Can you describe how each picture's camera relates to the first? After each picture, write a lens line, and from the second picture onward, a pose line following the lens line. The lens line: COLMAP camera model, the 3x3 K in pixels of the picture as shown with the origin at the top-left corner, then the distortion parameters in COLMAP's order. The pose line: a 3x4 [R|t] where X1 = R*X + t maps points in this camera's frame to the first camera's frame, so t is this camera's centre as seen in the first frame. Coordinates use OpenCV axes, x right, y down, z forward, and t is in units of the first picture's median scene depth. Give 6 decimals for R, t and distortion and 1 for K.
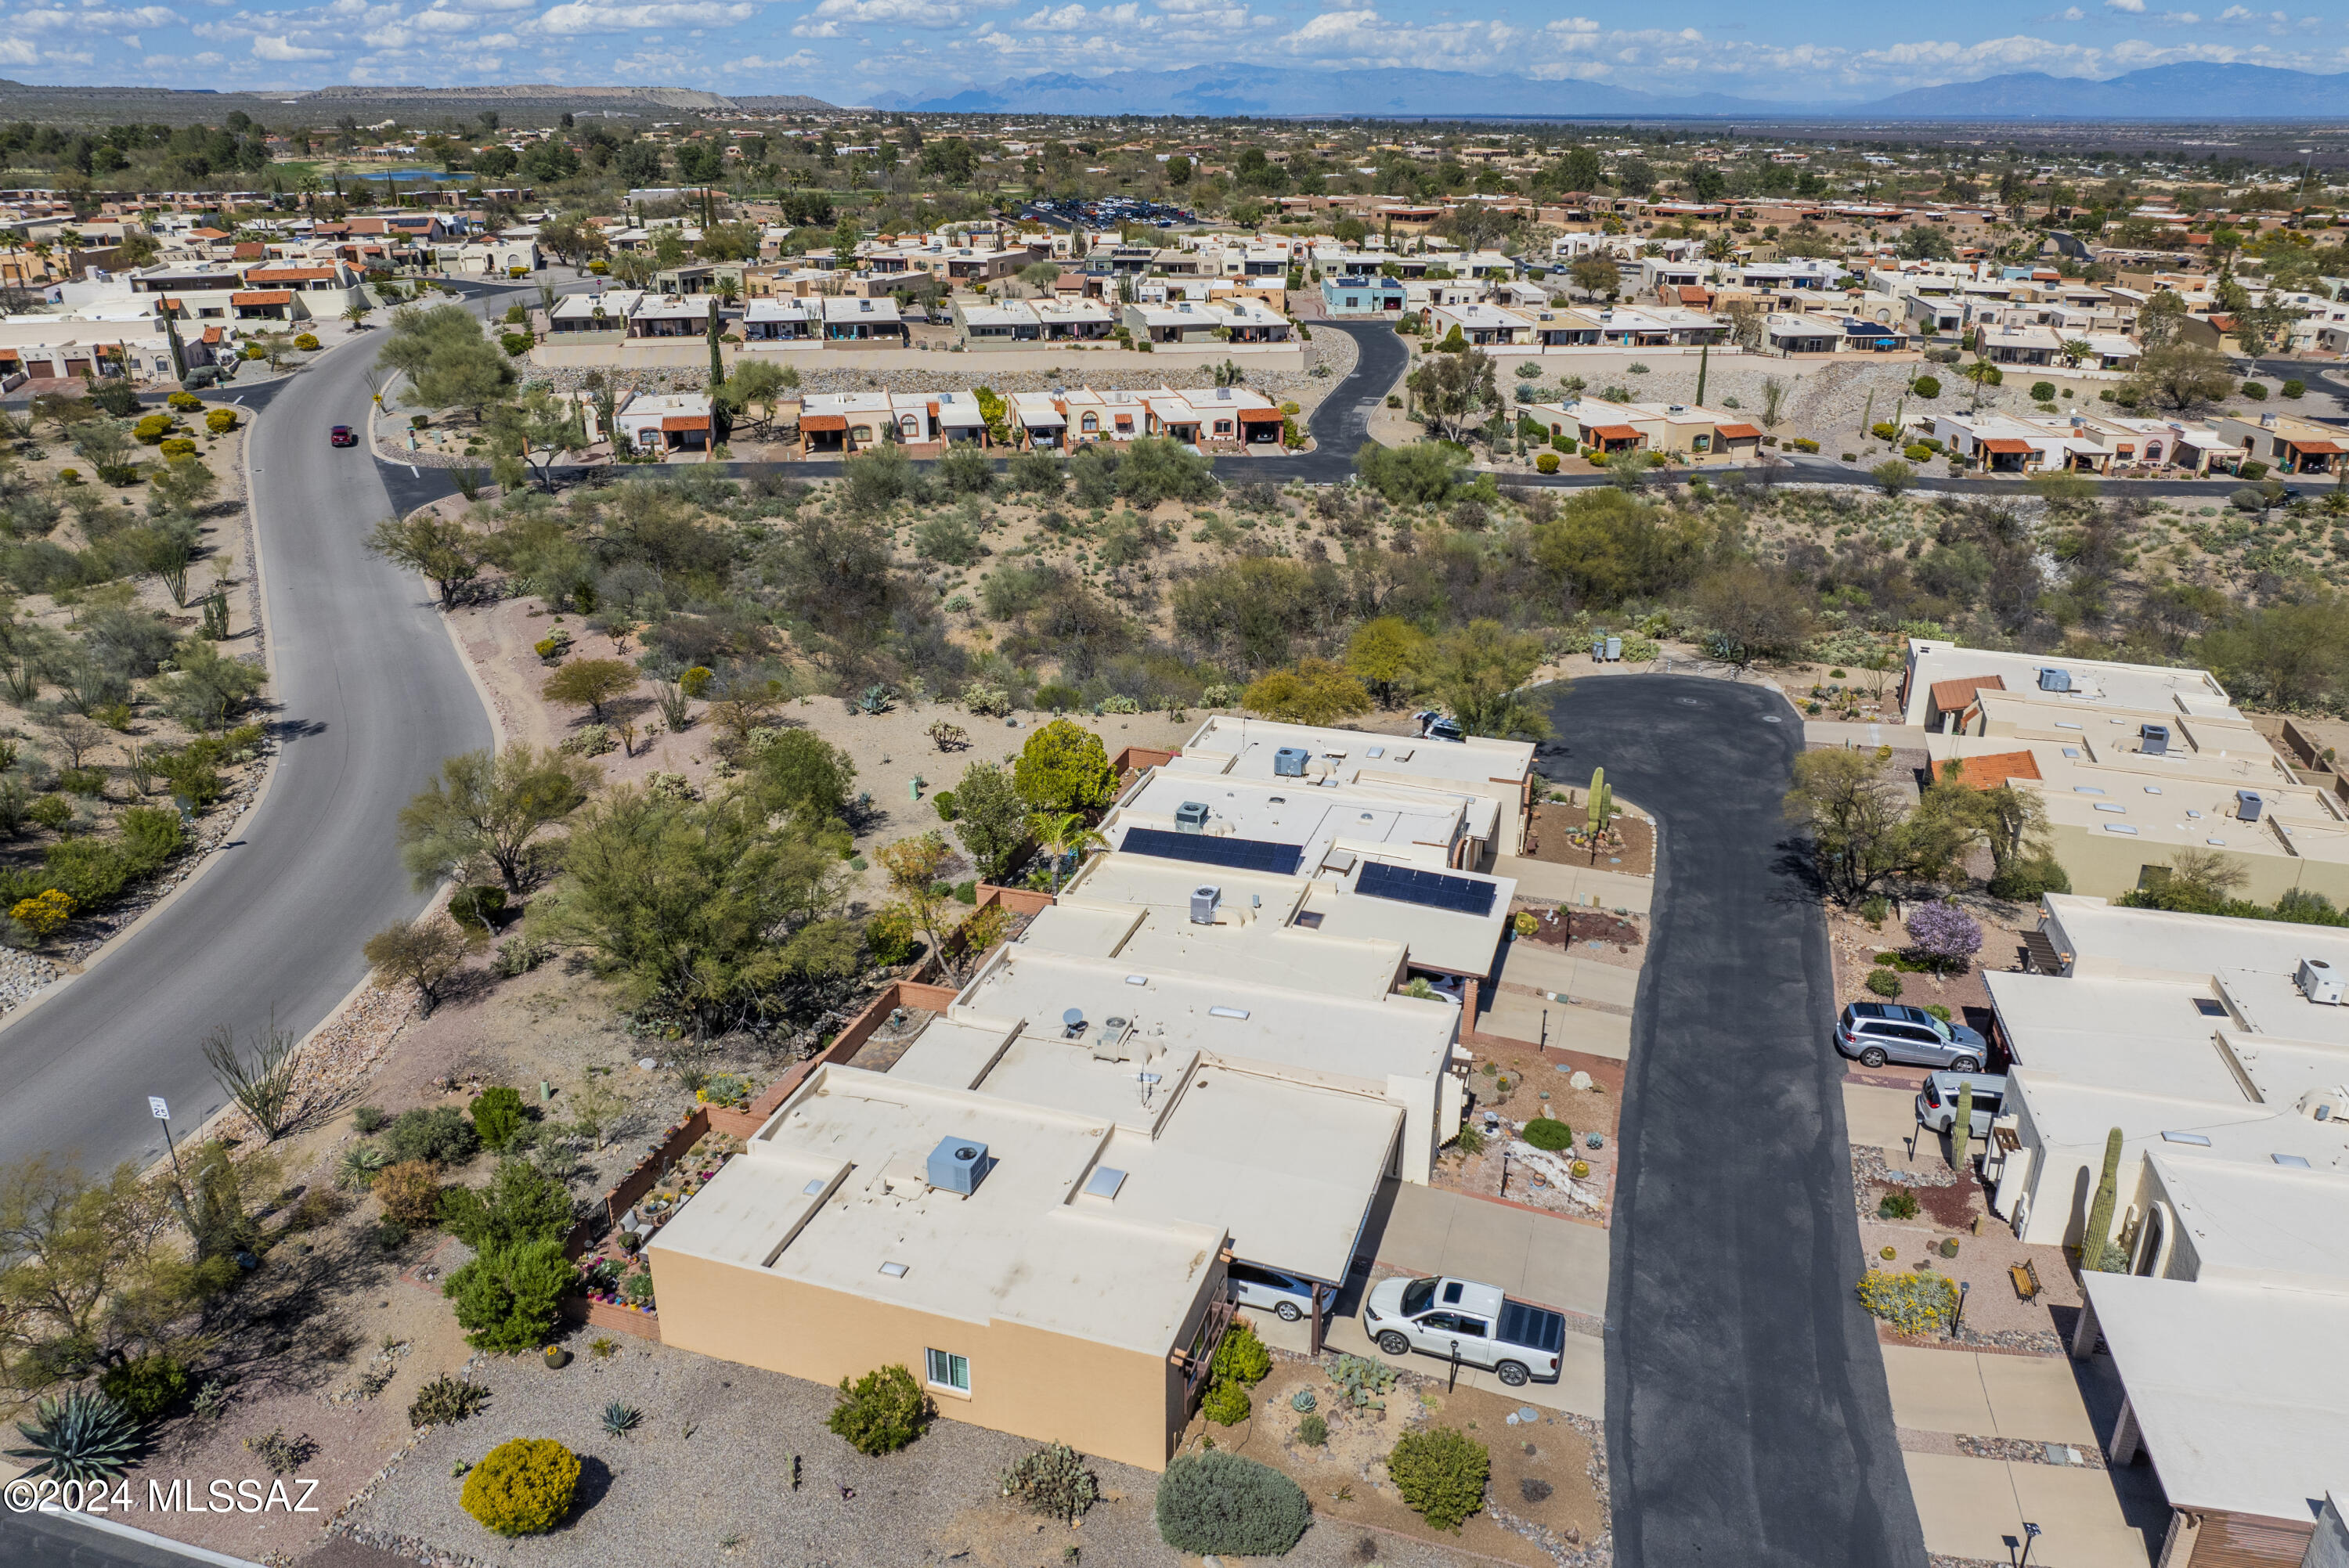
lens RADIAL K [[1672.5, 0, 1169.4], [0, 1672.5, 780.9], [0, 0, 1]] dist [-0.057298, 0.027666]
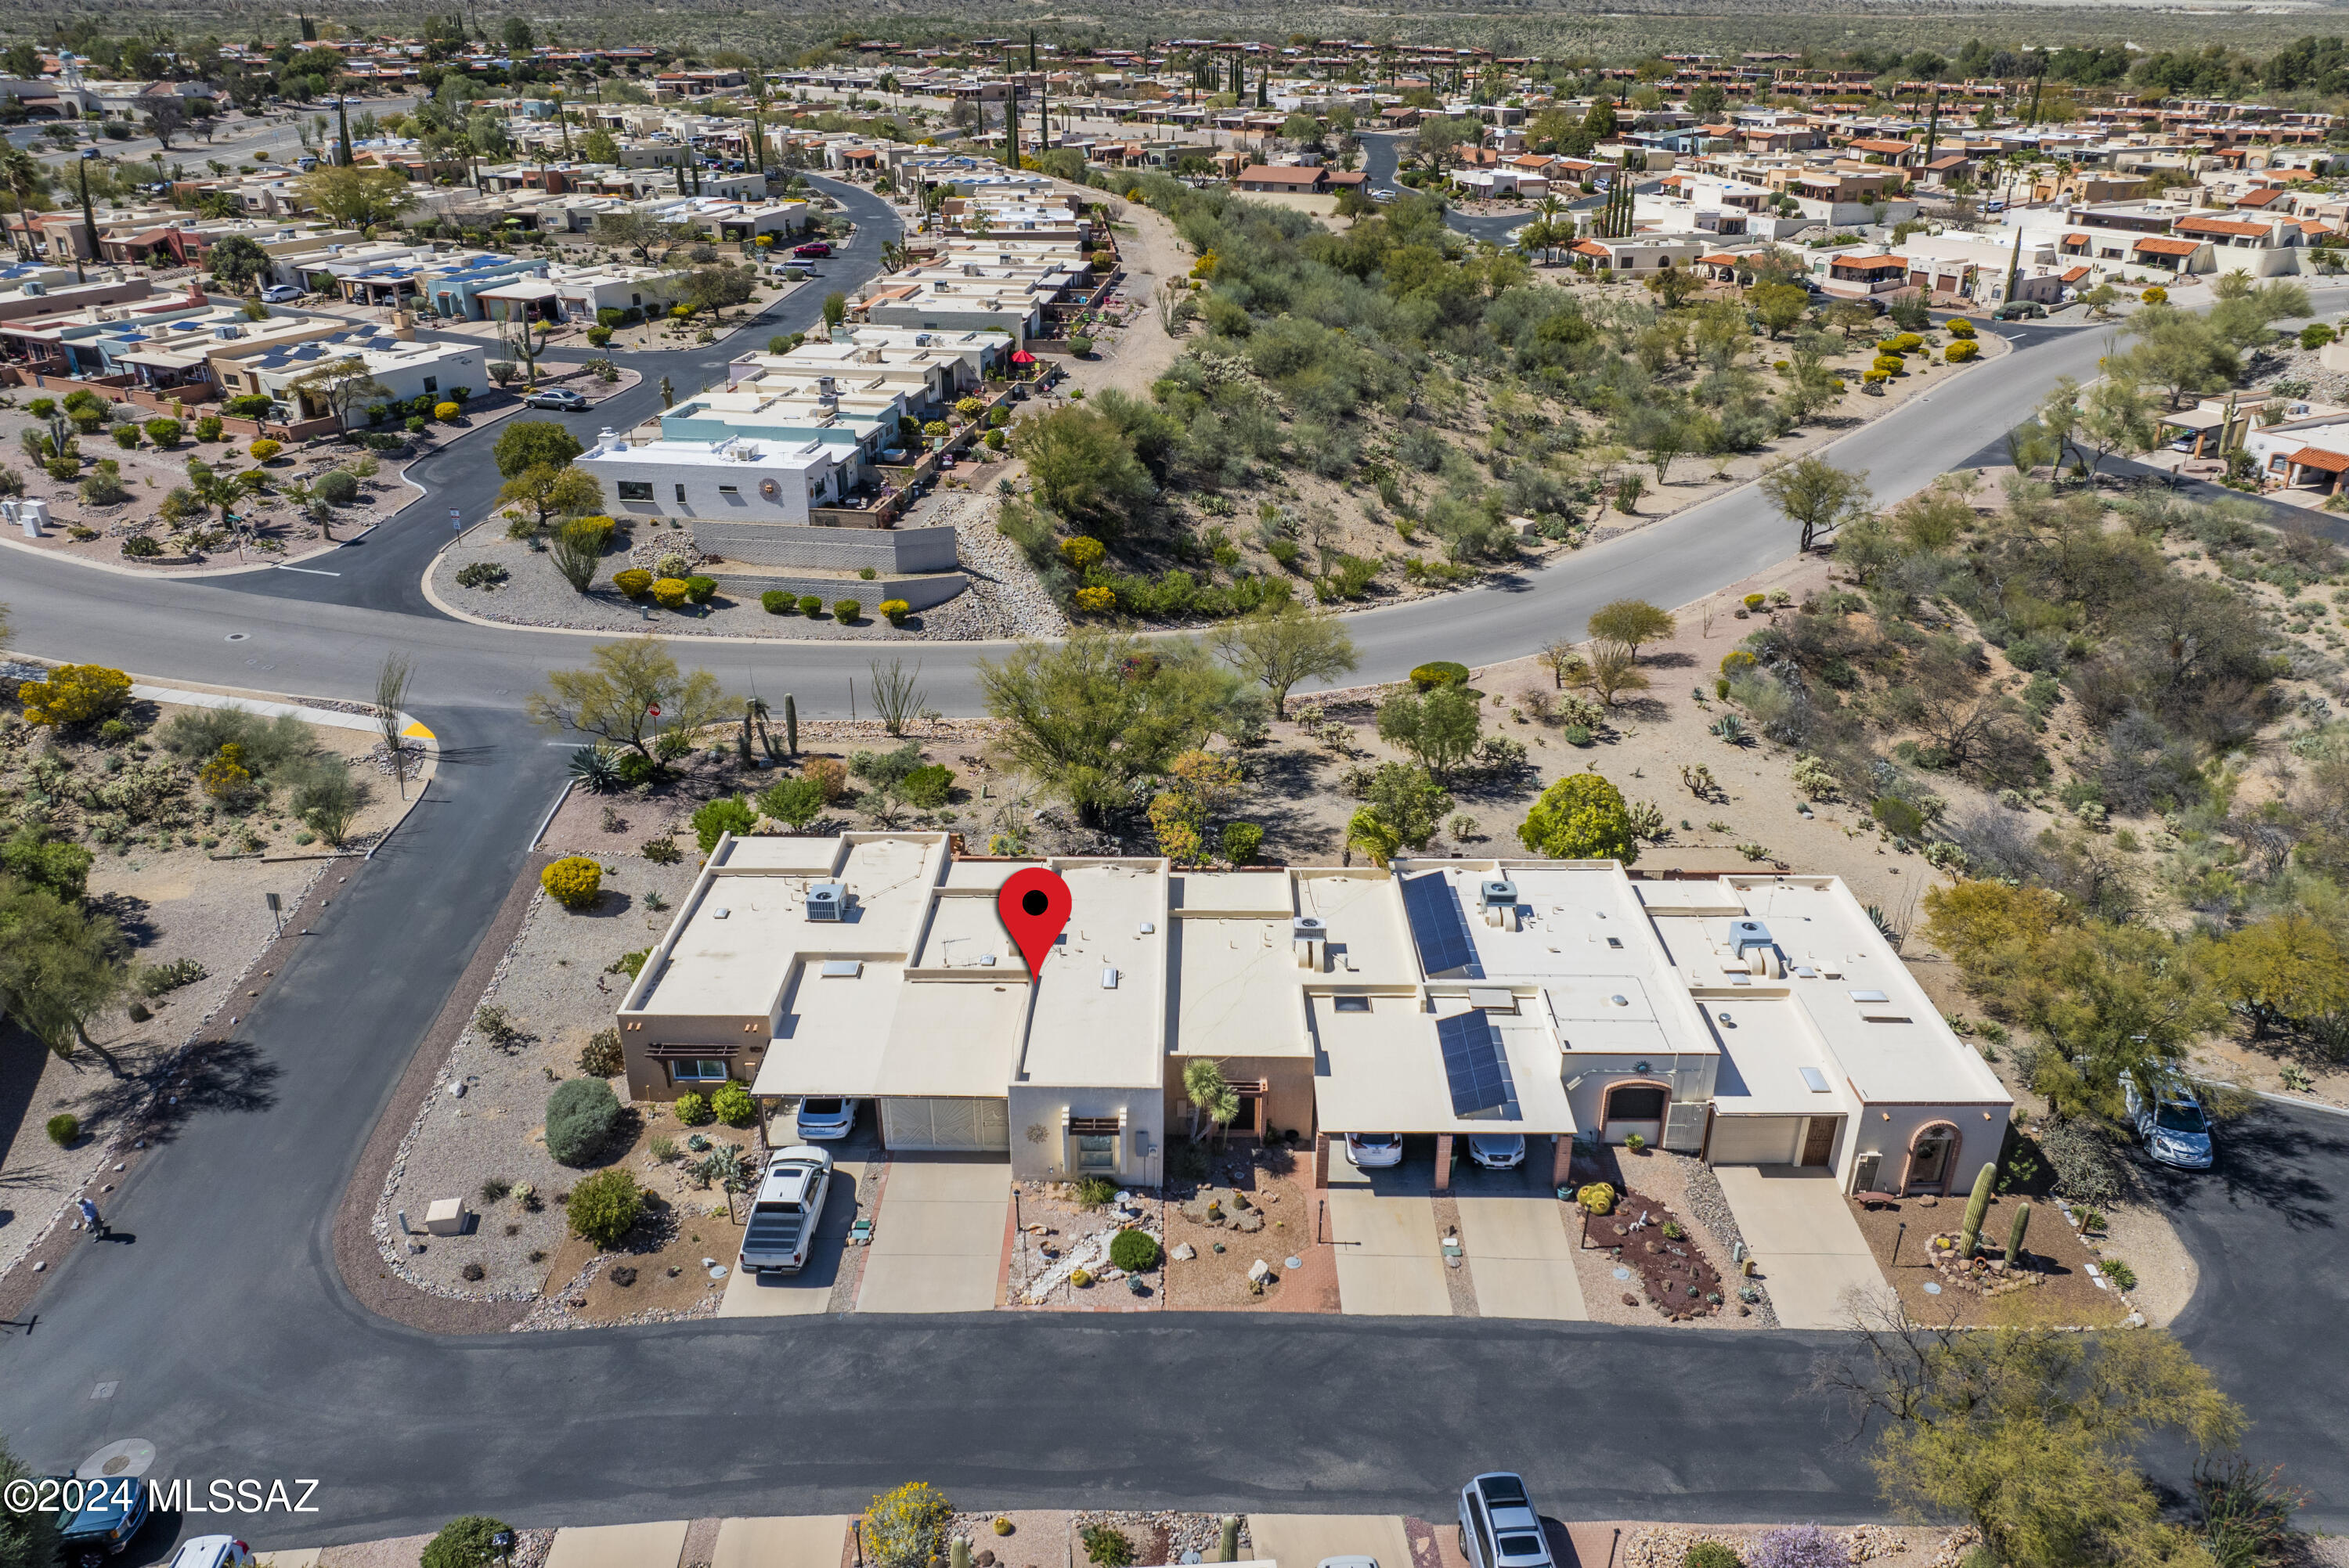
lens RADIAL K [[1653.5, 0, 1171.7], [0, 1653.5, 782.8], [0, 0, 1]] dist [-0.026340, -0.000433]
pose [[0.297020, 0.401714, -0.866259, 0.735434], [-0.357662, 0.887960, 0.289144, -0.238240], [0.885357, 0.223946, 0.407420, 0.448009]]
